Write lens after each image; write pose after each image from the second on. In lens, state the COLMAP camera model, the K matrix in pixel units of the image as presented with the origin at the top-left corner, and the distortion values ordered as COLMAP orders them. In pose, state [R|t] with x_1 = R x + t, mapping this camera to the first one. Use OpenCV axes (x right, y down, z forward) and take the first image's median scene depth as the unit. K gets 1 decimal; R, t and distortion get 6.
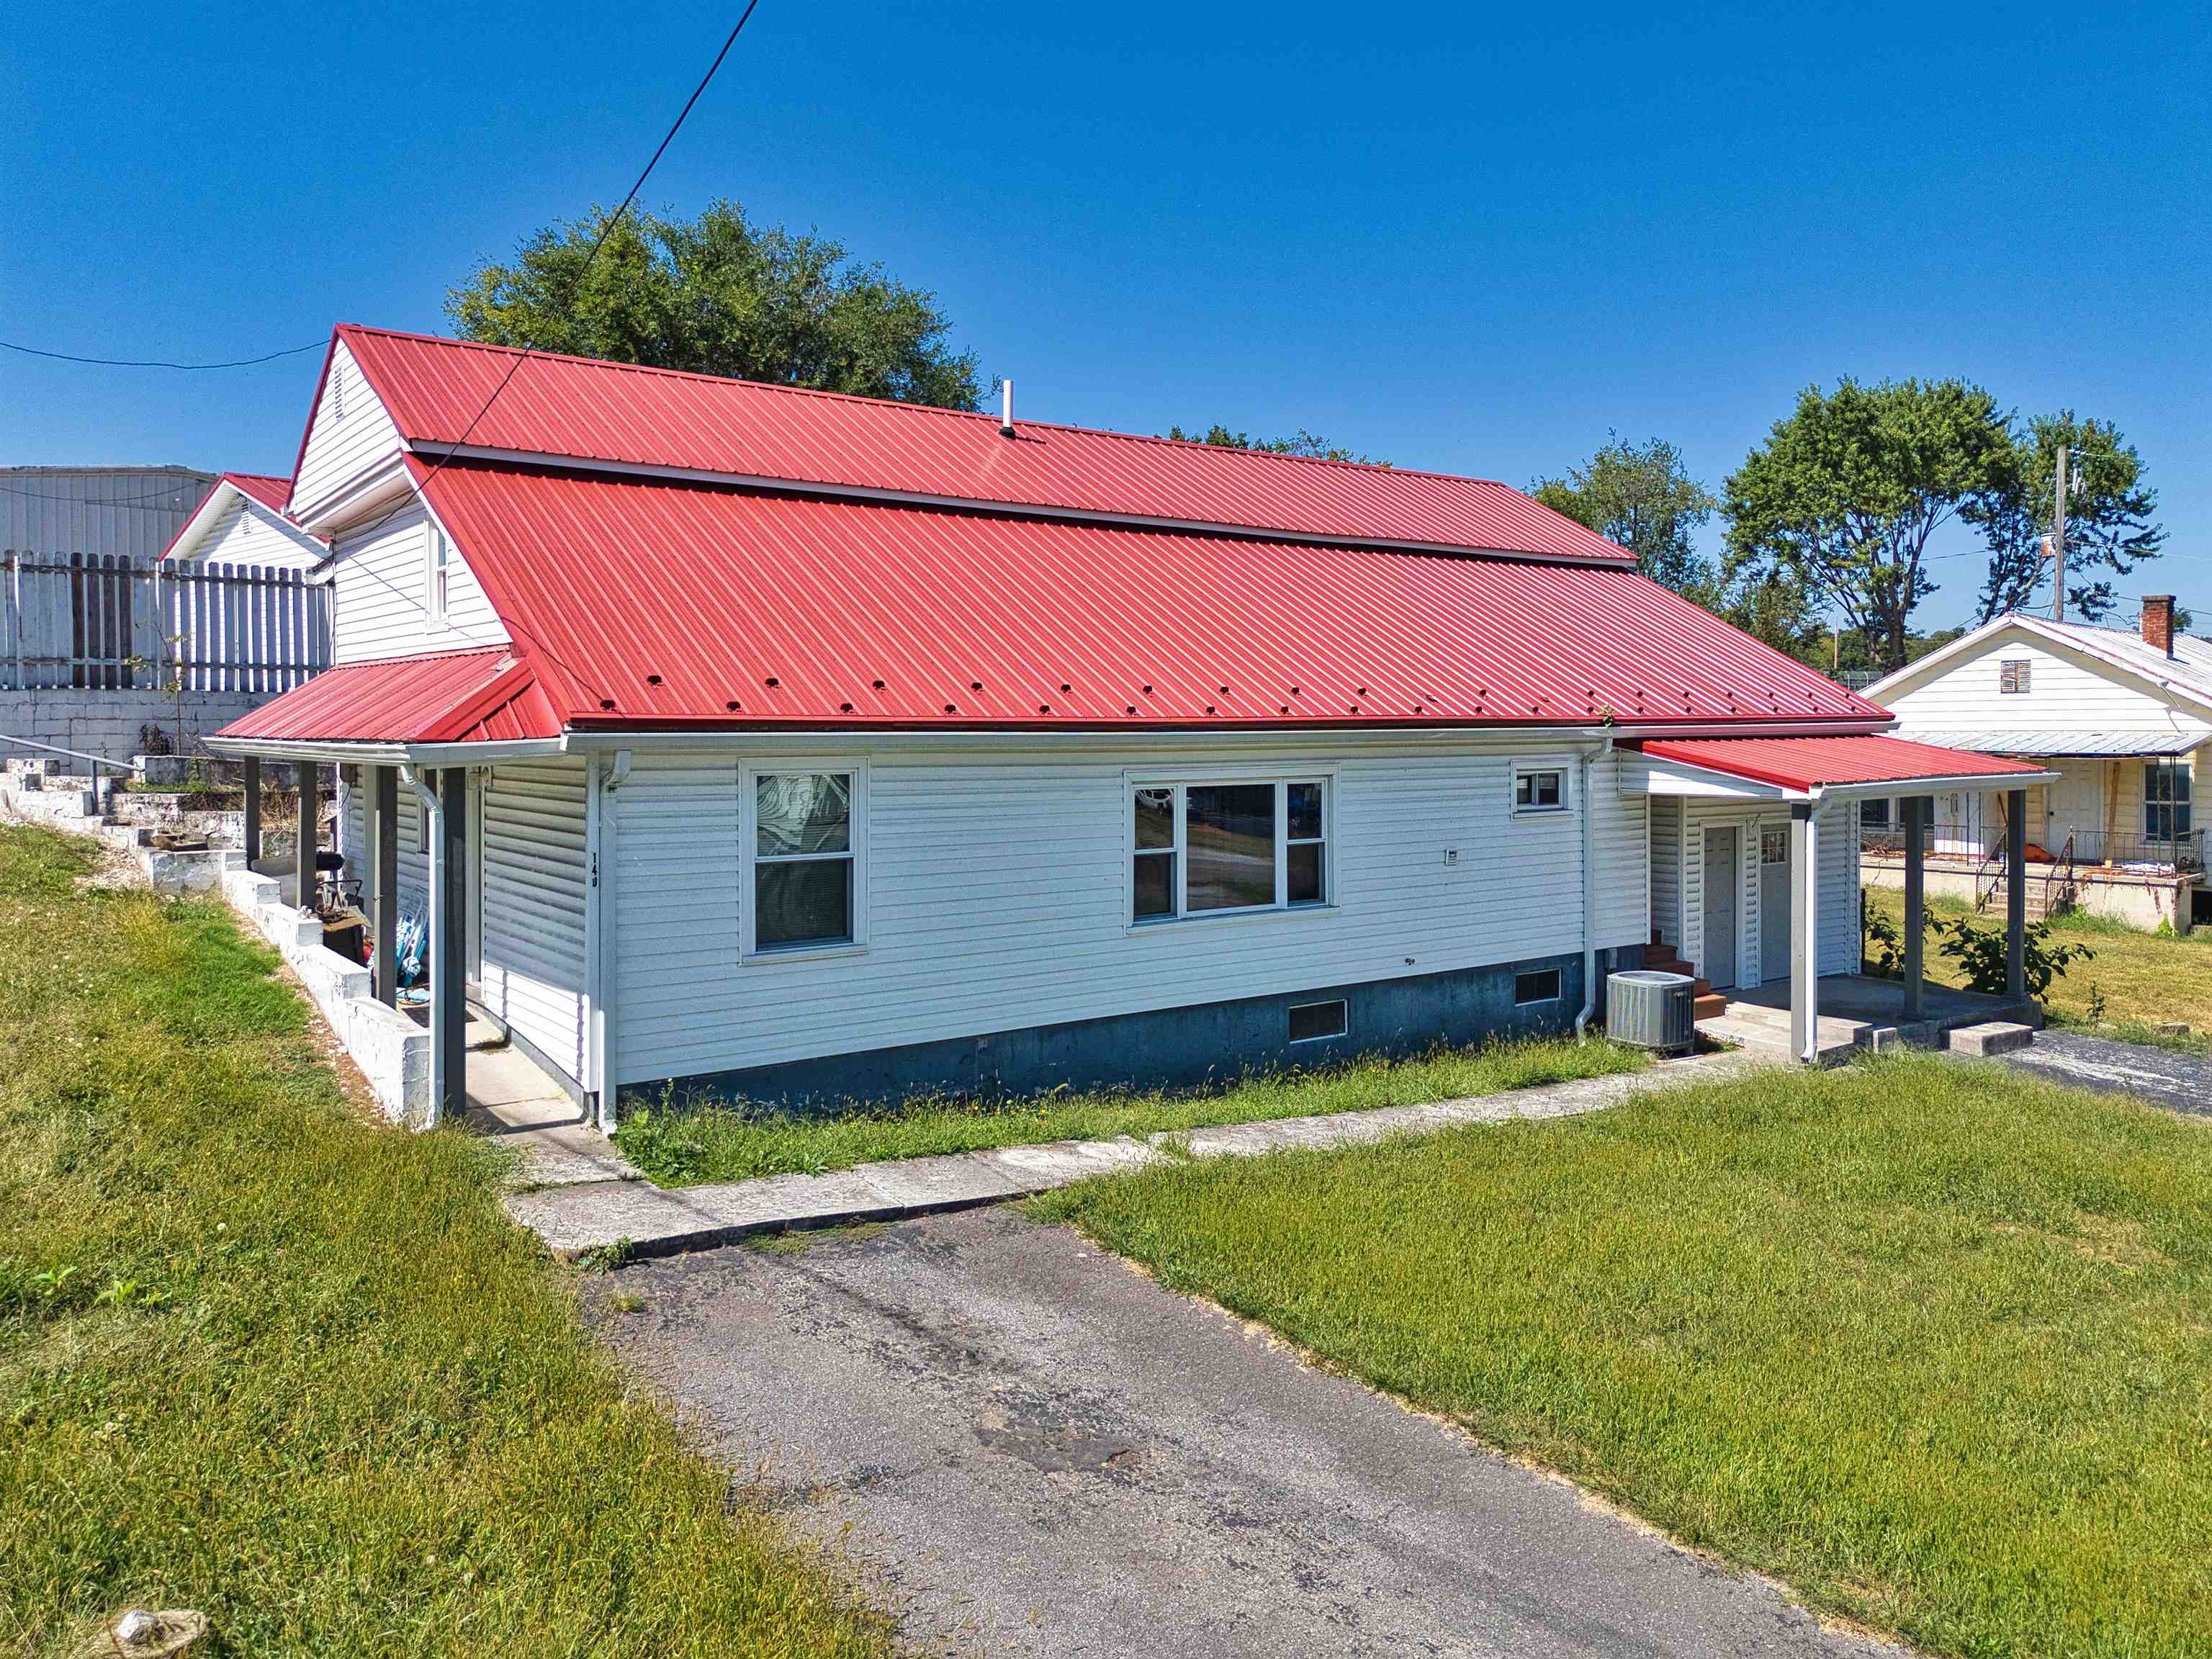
lens RADIAL K [[1562.0, 0, 1104.6], [0, 1562.0, 753.5], [0, 0, 1]] dist [0.035024, -0.006037]
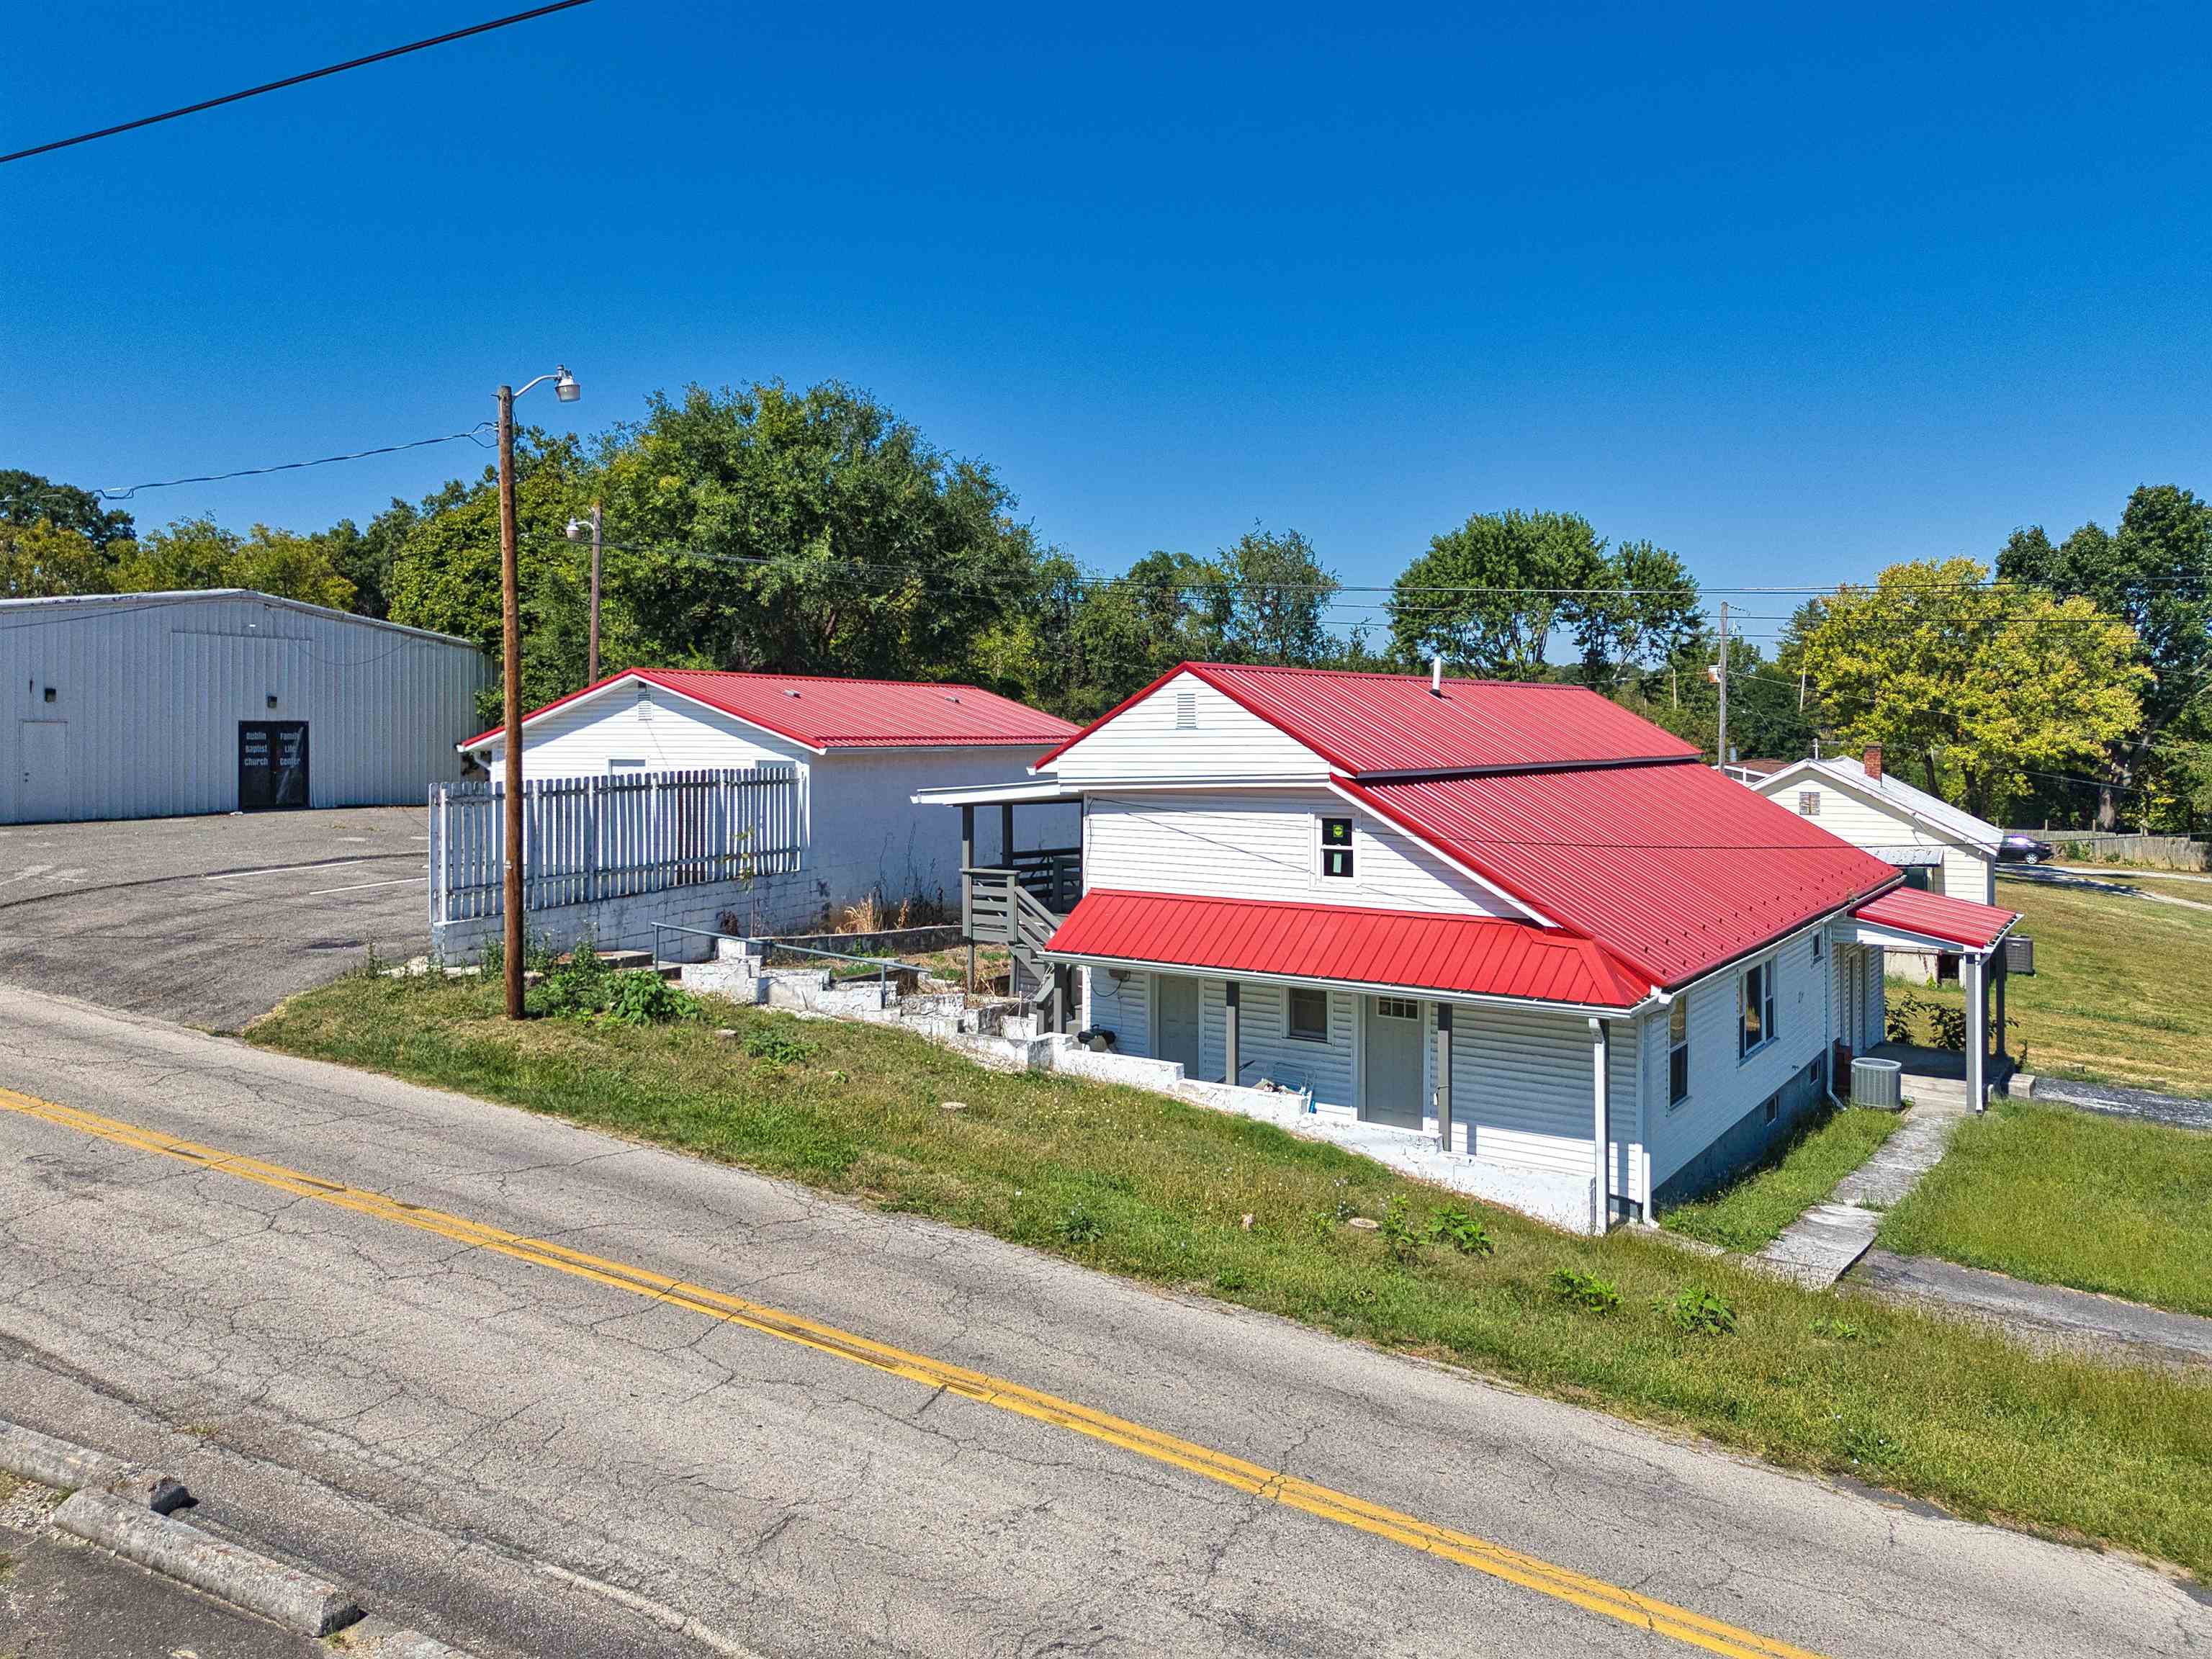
lens RADIAL K [[1562.0, 0, 1104.6], [0, 1562.0, 753.5], [0, 0, 1]] dist [0.035024, -0.006037]
pose [[0.947162, -0.001077, 0.320753, -1.048983], [0.003678, 0.999965, -0.007505, -0.187202], [-0.320733, 0.008289, 0.947133, -0.304404]]
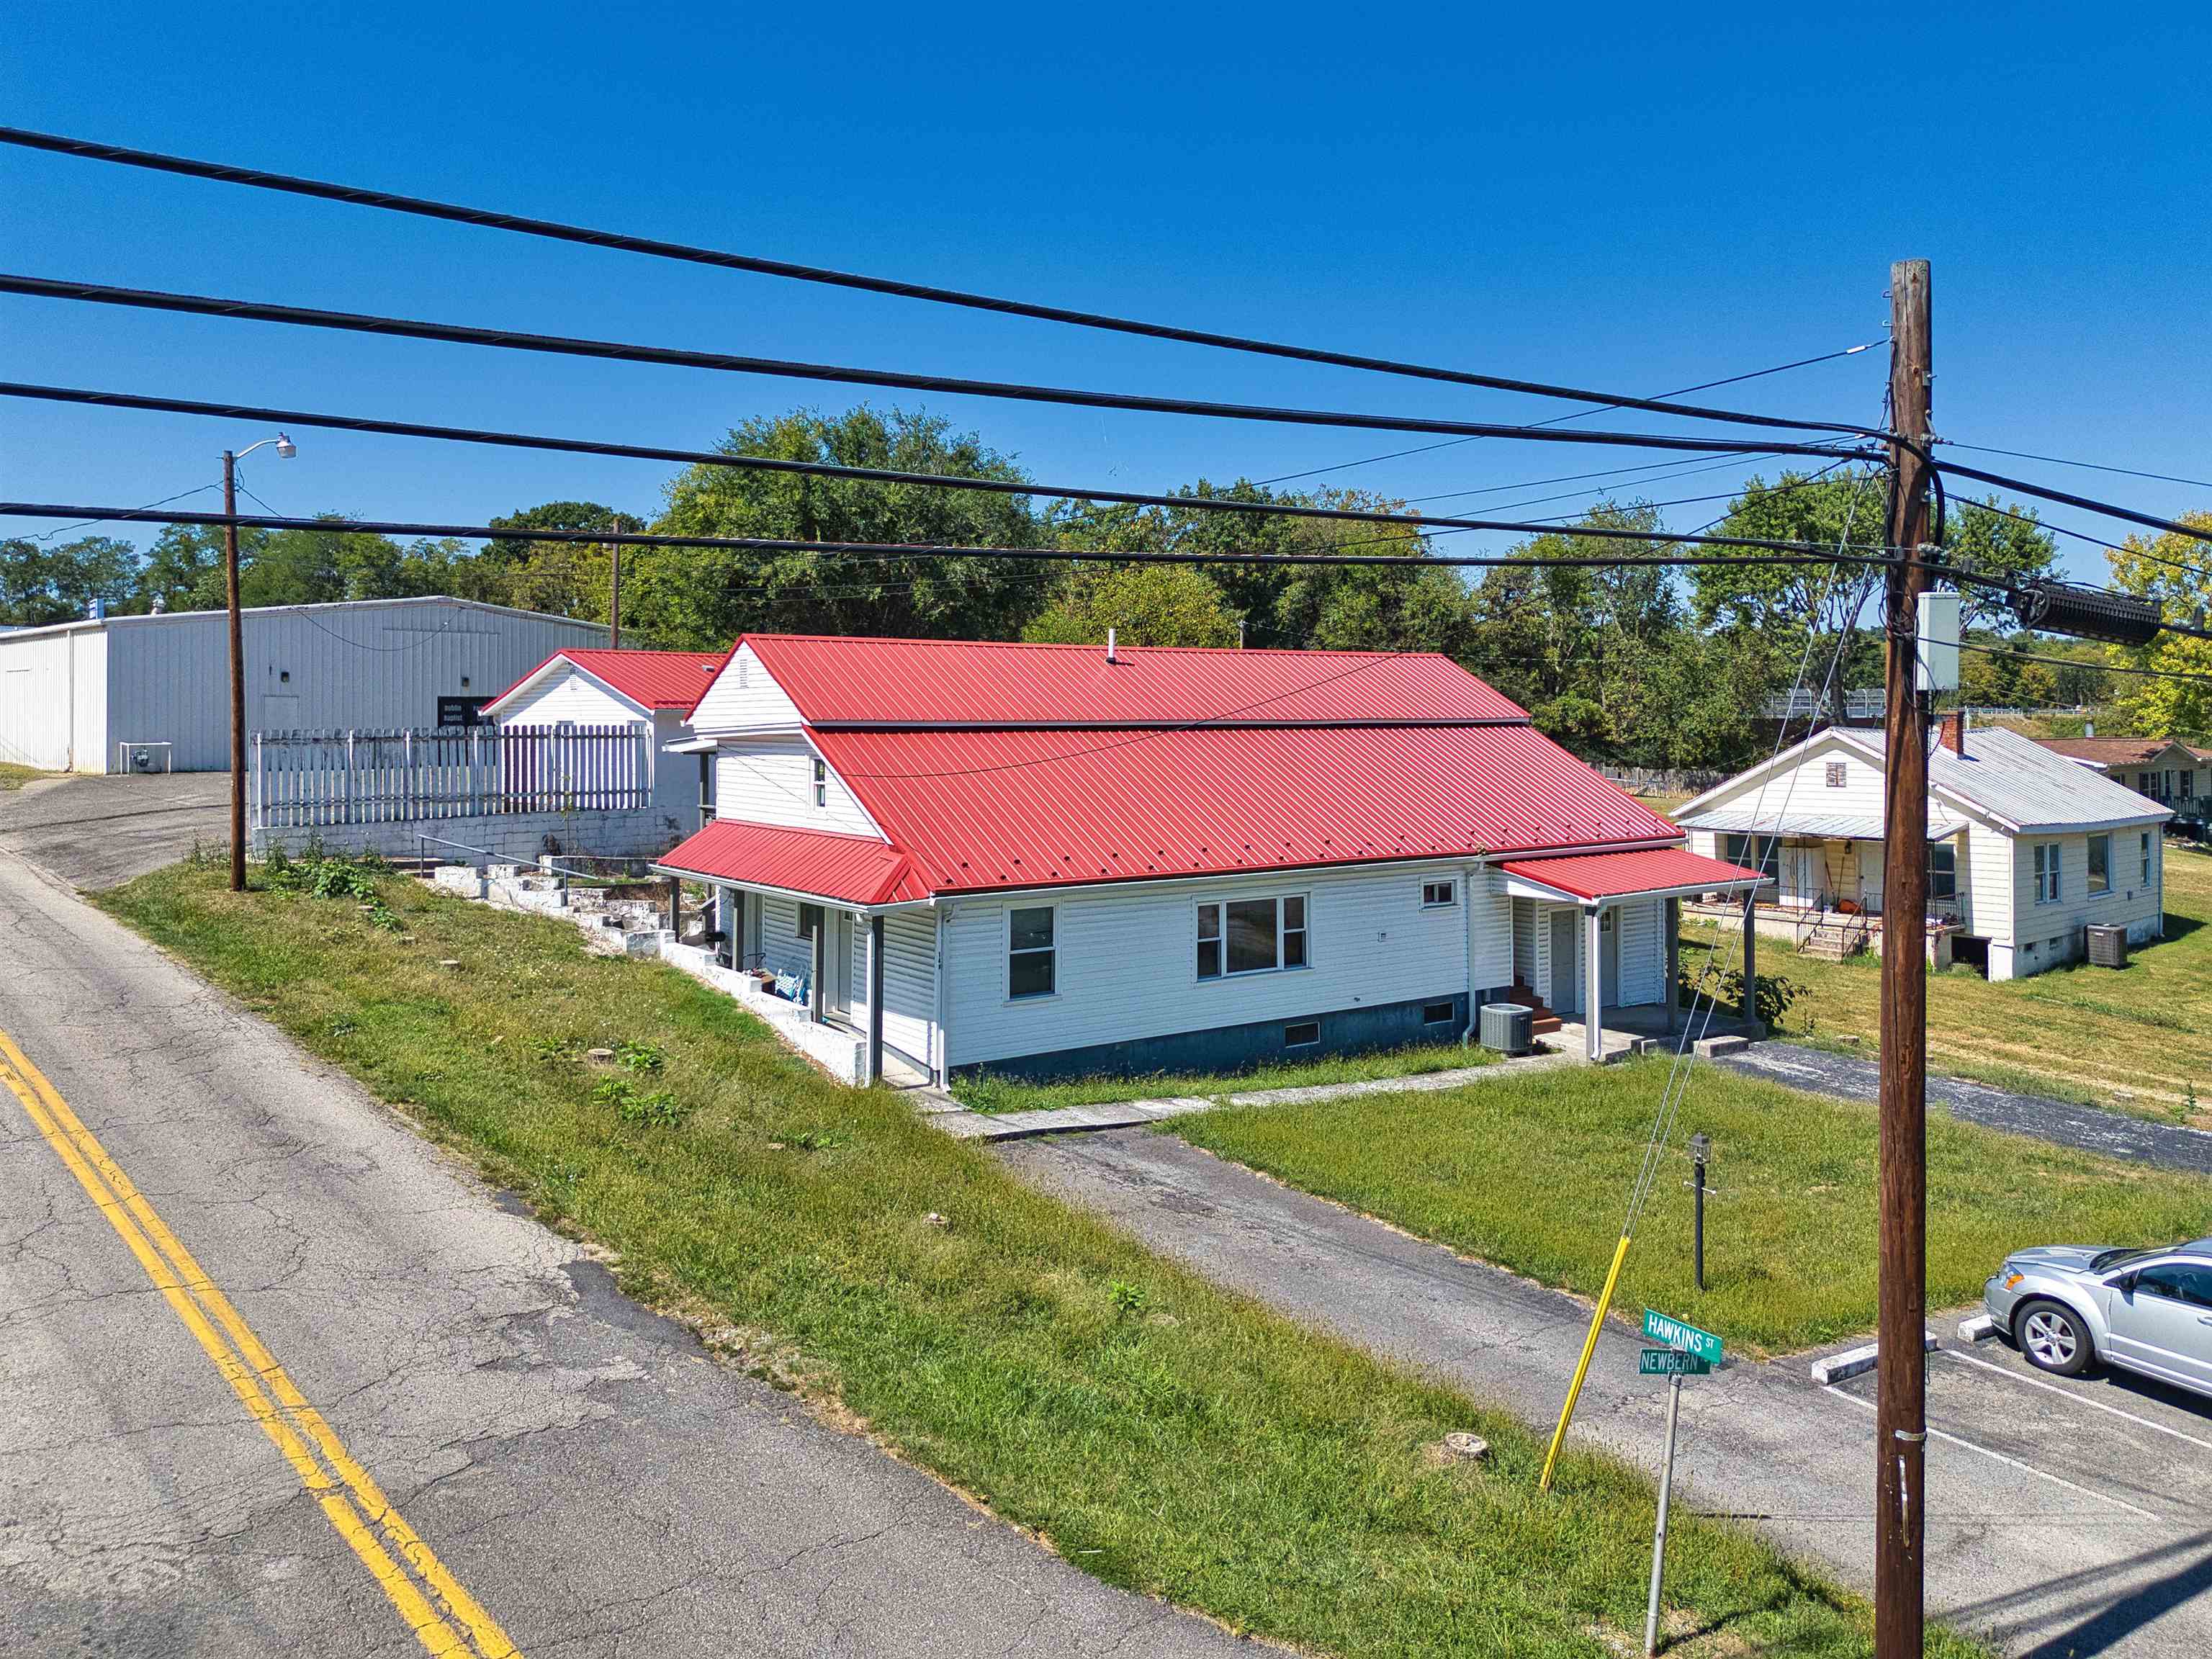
lens RADIAL K [[1563.5, 0, 1112.7], [0, 1563.5, 717.4], [0, 0, 1]] dist [0.042545, -0.002529]
pose [[0.999937, 0.001533, -0.011086, -0.056939], [-0.001779, 0.999753, -0.022174, -0.146922], [0.011049, 0.022192, 0.999693, -0.774130]]
